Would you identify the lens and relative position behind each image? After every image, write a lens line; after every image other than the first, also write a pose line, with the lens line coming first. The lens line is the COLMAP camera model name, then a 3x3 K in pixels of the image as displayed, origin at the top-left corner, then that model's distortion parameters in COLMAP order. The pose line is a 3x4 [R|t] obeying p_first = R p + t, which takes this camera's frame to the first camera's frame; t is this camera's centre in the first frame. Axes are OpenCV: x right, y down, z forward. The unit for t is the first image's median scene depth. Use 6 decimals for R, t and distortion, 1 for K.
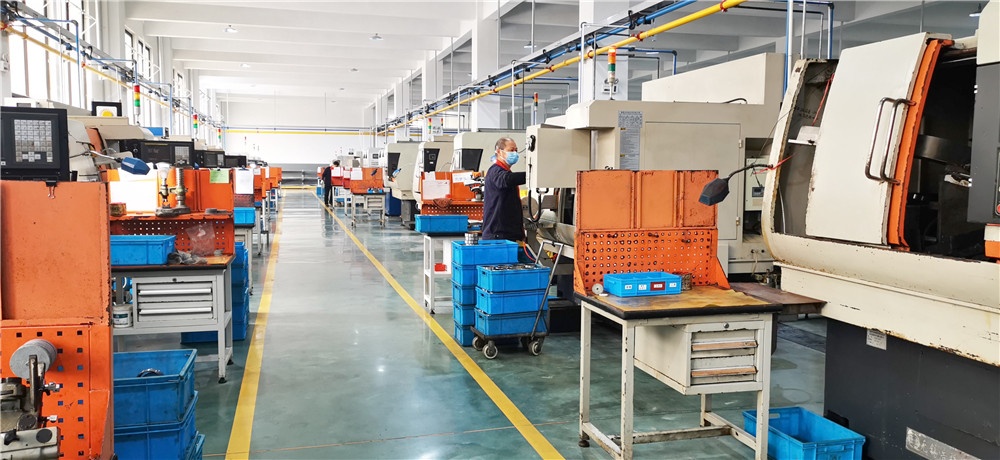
lens RADIAL K [[764.0, 0, 515.8], [0, 764.0, 224.5], [0, 0, 1]] dist [0.072580, -0.069501]
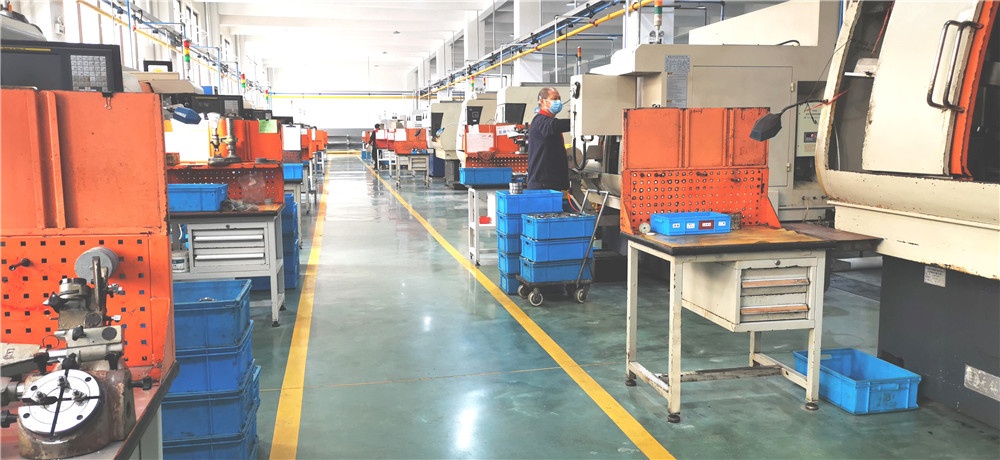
lens RADIAL K [[764.0, 0, 515.8], [0, 764.0, 224.5], [0, 0, 1]] dist [0.072580, -0.069501]
pose [[0.998391, -0.005416, -0.056442, -0.002931], [0.007966, 0.998953, 0.045045, 0.029744], [0.056139, -0.045422, 0.997389, 0.003330]]
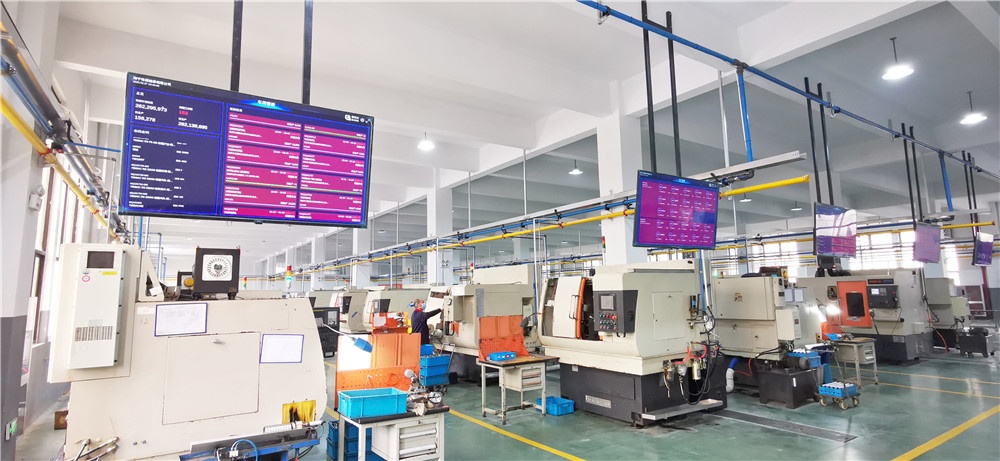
lens RADIAL K [[504.0, 0, 504.0], [0, 504.0, 224.8], [0, 0, 1]] dist [-0.036001, 0.037103]
pose [[0.949288, 0.018806, 0.313845, -0.394829], [0.046984, 0.978516, -0.200747, -0.023837], [-0.310877, 0.205312, 0.928010, -0.793438]]
